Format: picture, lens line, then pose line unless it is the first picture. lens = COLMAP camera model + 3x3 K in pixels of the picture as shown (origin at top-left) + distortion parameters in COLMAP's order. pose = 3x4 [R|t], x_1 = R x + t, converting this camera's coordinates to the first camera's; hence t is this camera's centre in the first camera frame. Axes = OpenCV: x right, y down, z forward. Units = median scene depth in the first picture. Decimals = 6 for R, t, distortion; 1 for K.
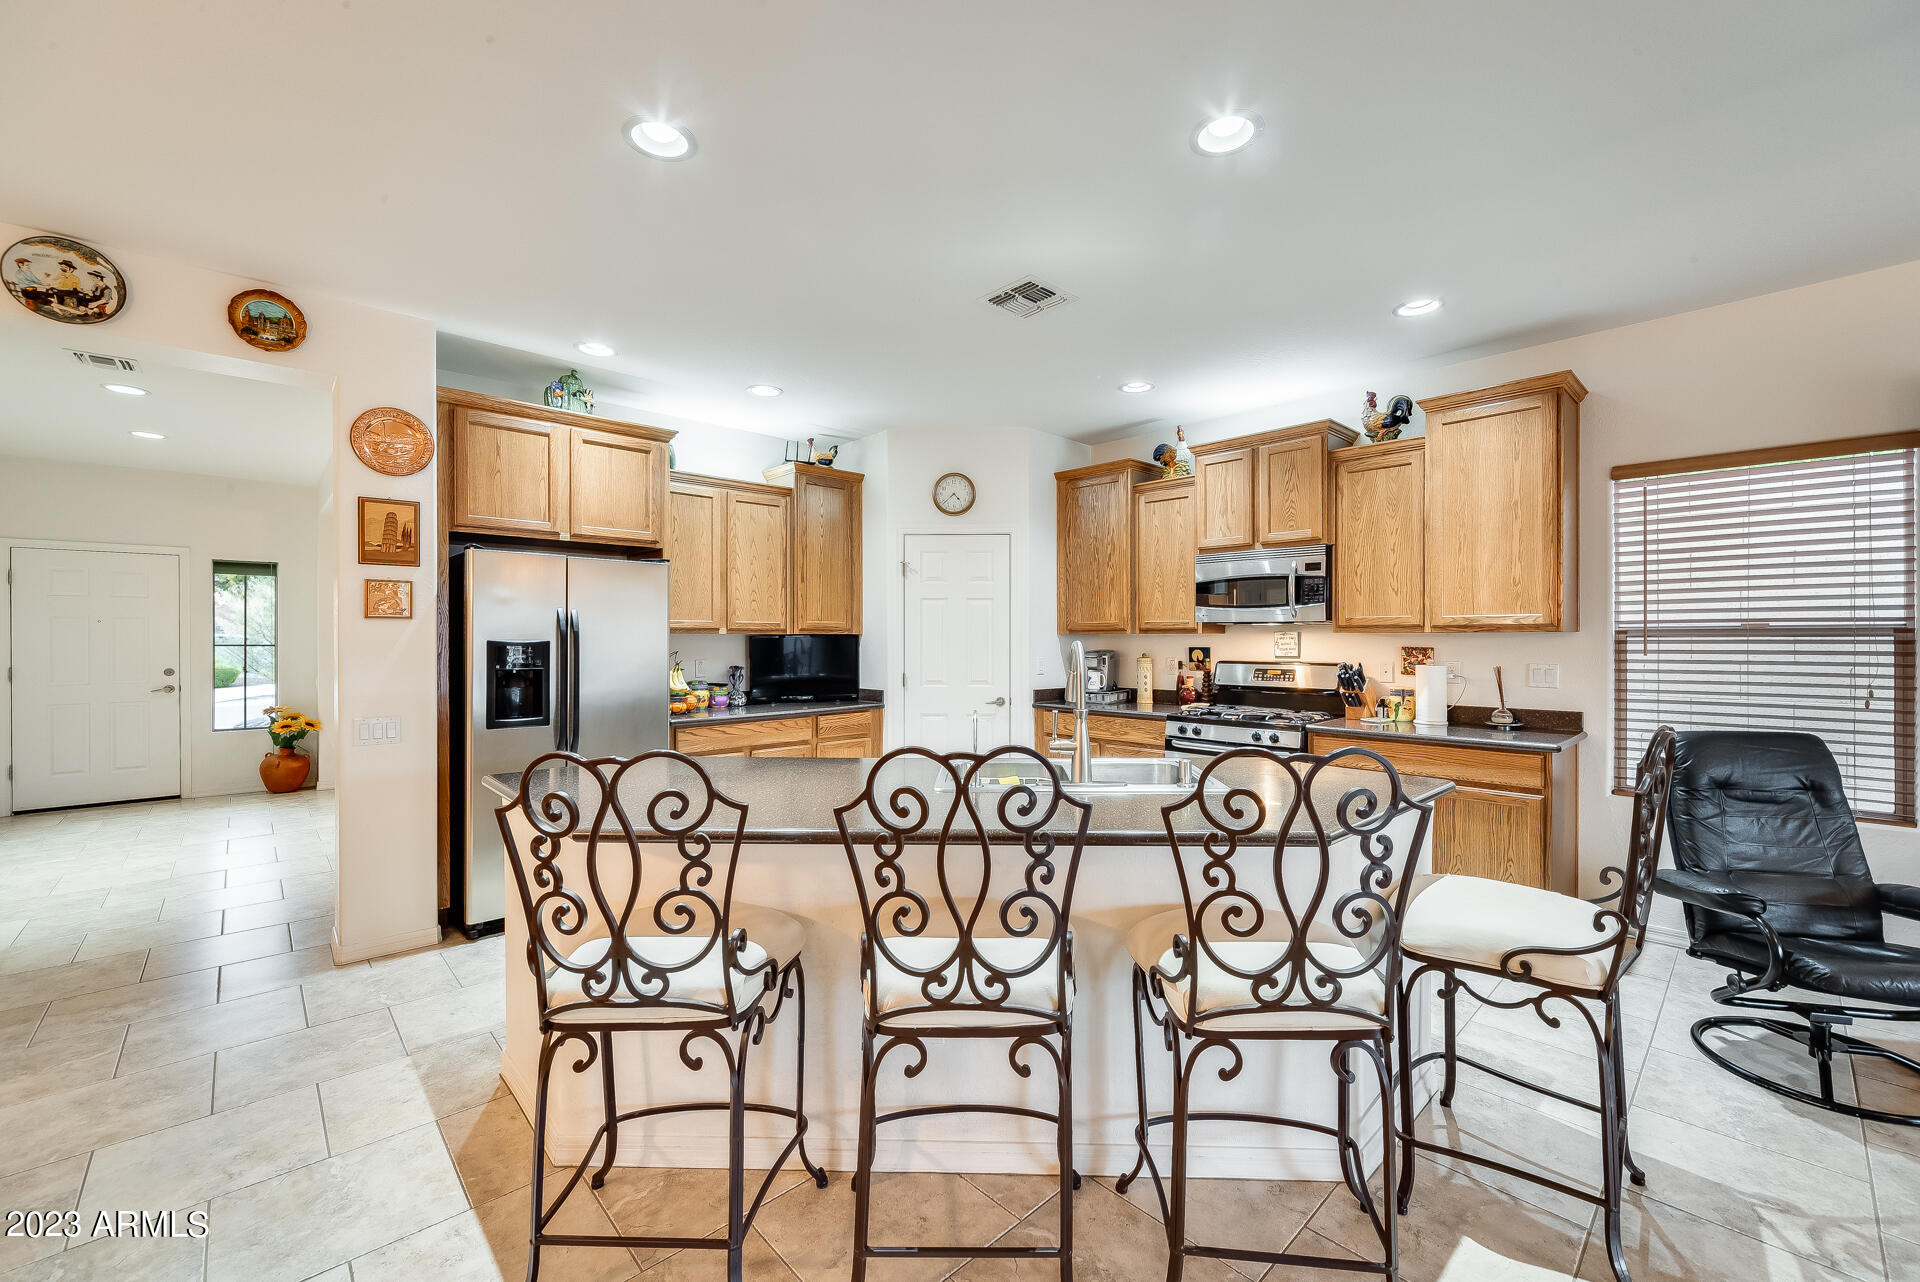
lens RADIAL K [[772.7, 0, 959.4], [0, 772.7, 637.9], [0, 0, 1]] dist [-0.011711, 0.000059]
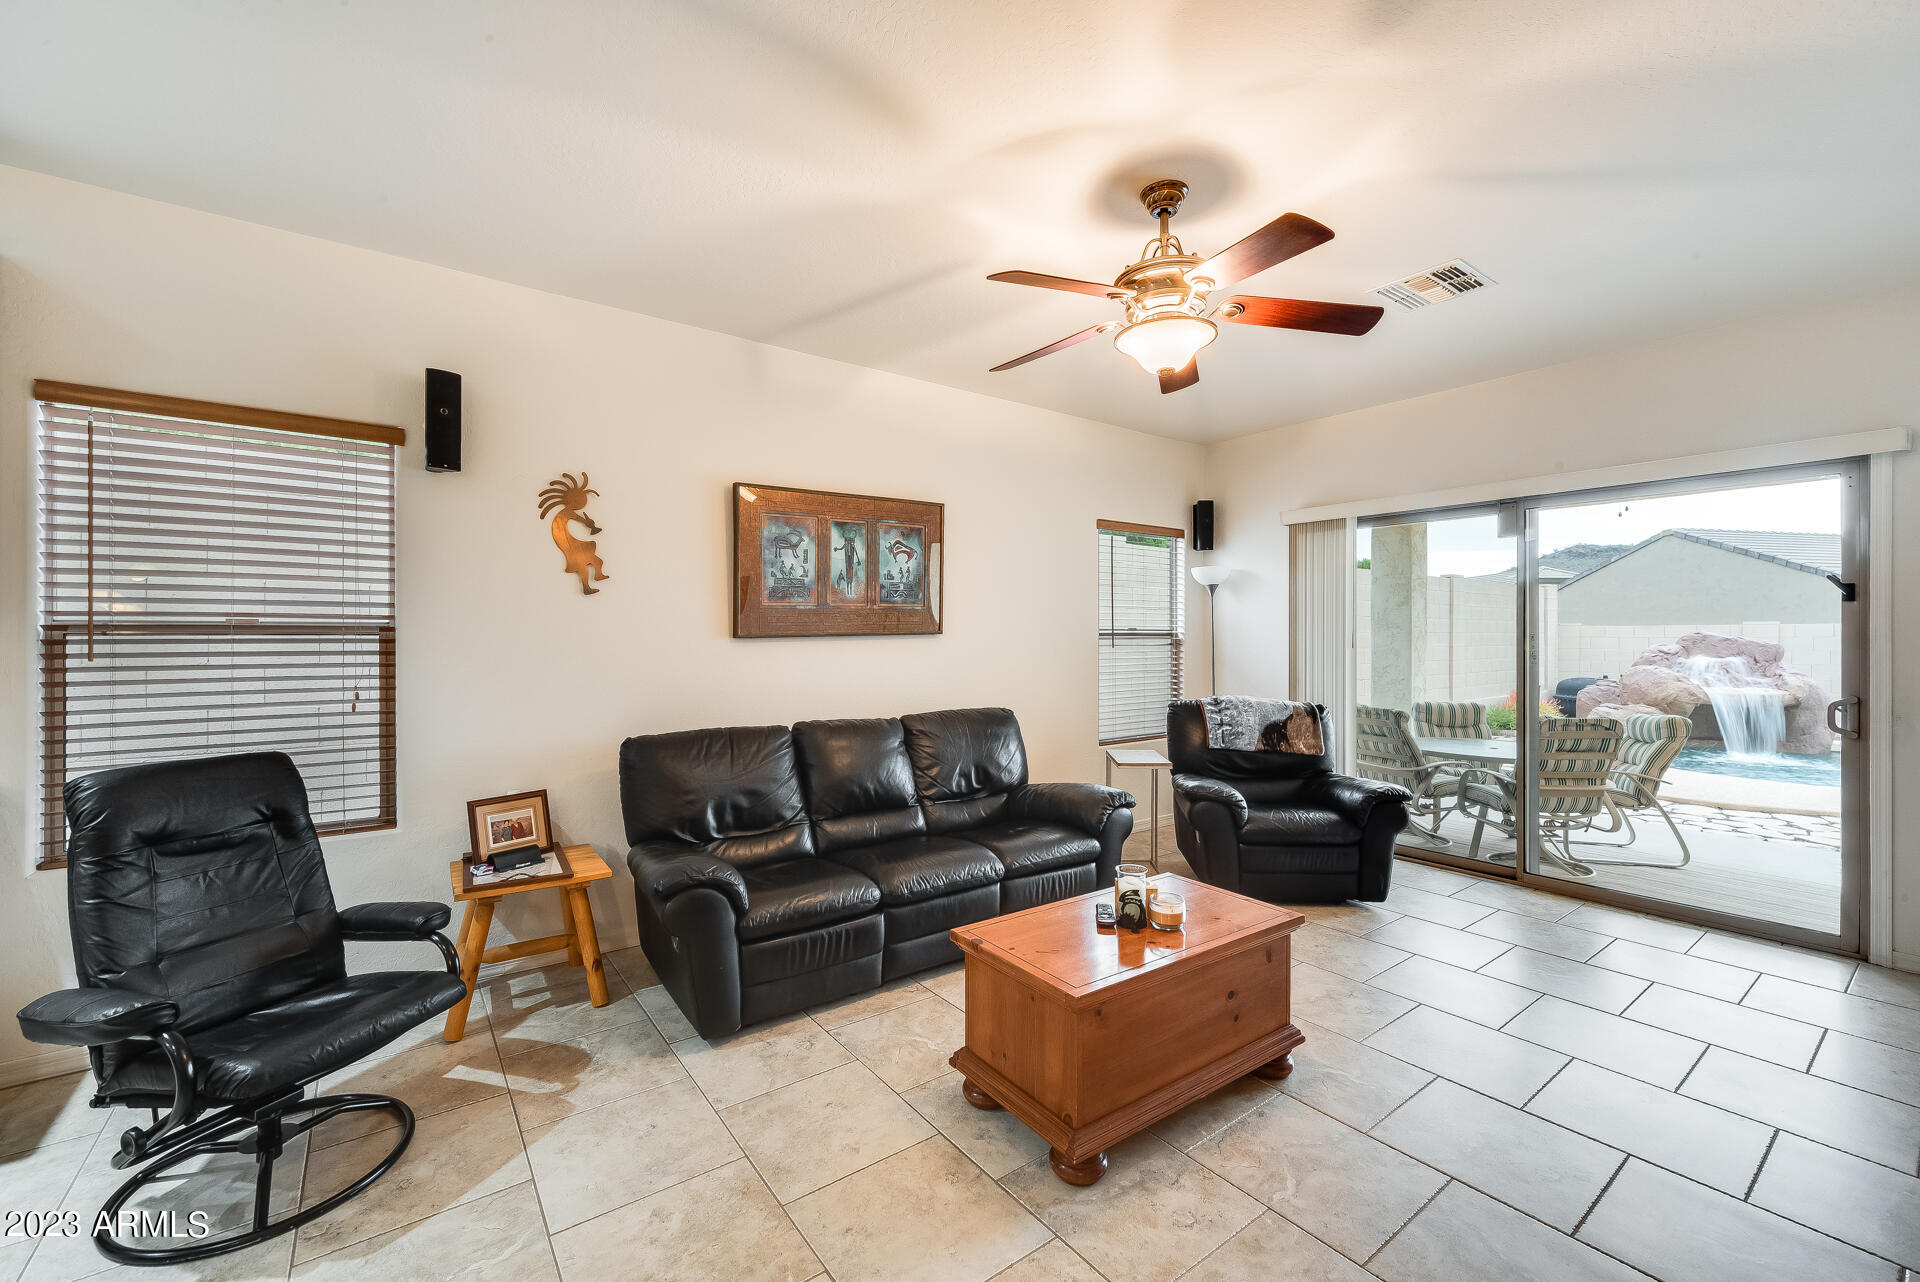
lens RADIAL K [[772.7, 0, 958.4], [0, 772.7, 638.3], [0, 0, 1]] dist [-0.011711, 0.000059]
pose [[0.116371, 0.000408, 0.993206, 0.341616], [-0.000130, 1.000000, -0.000396, 0.002454], [-0.993206, -0.000083, 0.116371, 0.148606]]
